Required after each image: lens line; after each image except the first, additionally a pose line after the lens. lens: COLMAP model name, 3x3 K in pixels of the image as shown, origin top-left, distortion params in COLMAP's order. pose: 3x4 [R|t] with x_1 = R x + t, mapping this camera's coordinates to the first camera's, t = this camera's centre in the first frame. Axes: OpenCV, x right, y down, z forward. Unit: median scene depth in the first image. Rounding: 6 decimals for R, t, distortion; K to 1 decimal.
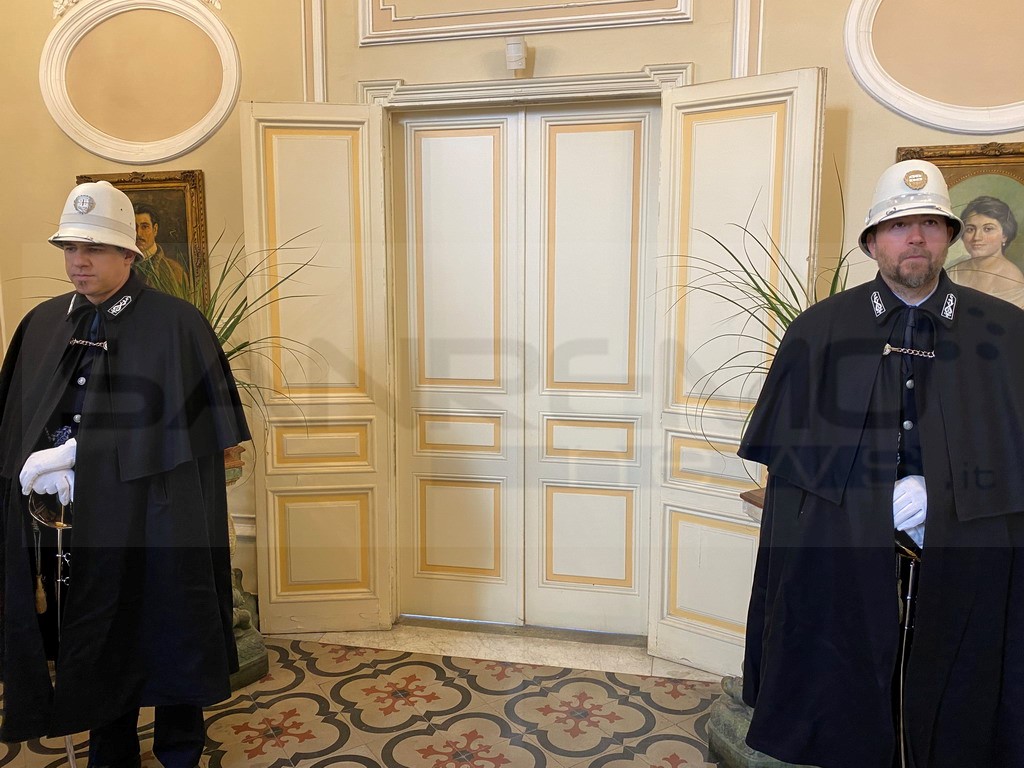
lens RADIAL K [[852.7, 0, 512.0], [0, 852.7, 384.0], [0, 0, 1]] dist [0.005713, -0.000281]
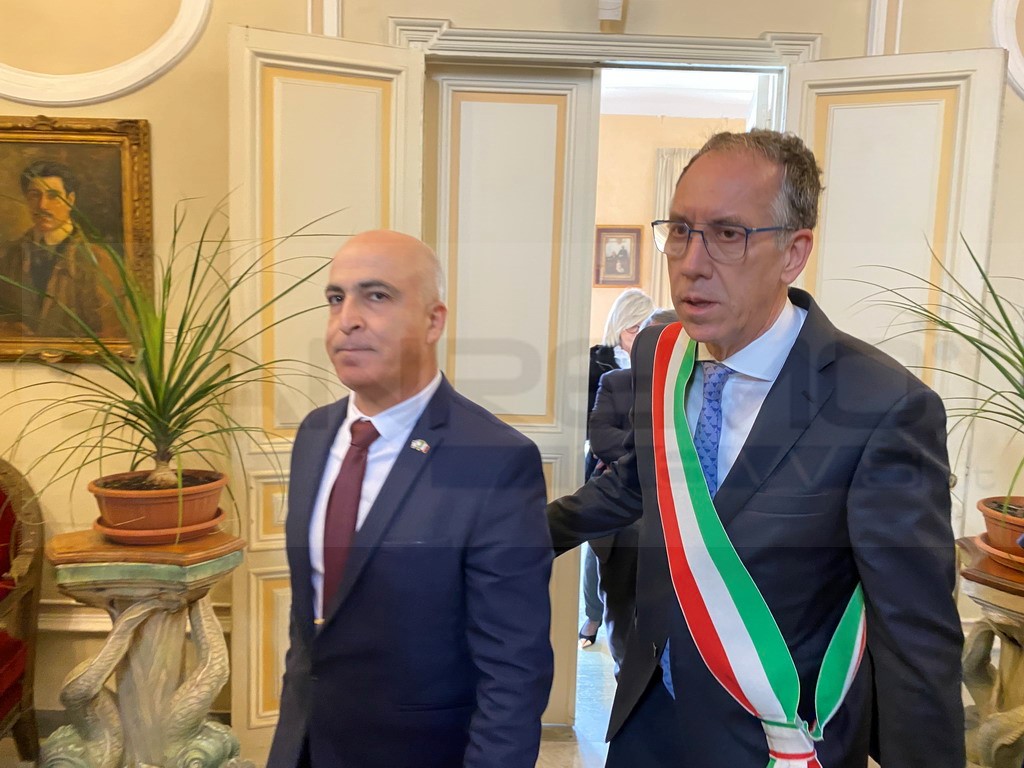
lens RADIAL K [[852.7, 0, 512.0], [0, 852.7, 384.0], [0, 0, 1]] dist [0.005713, -0.000281]
pose [[0.970361, 0.006456, 0.241573, -0.248088], [-0.003207, 0.999899, -0.013838, -0.024576], [-0.241638, 0.012653, 0.970284, 0.252121]]
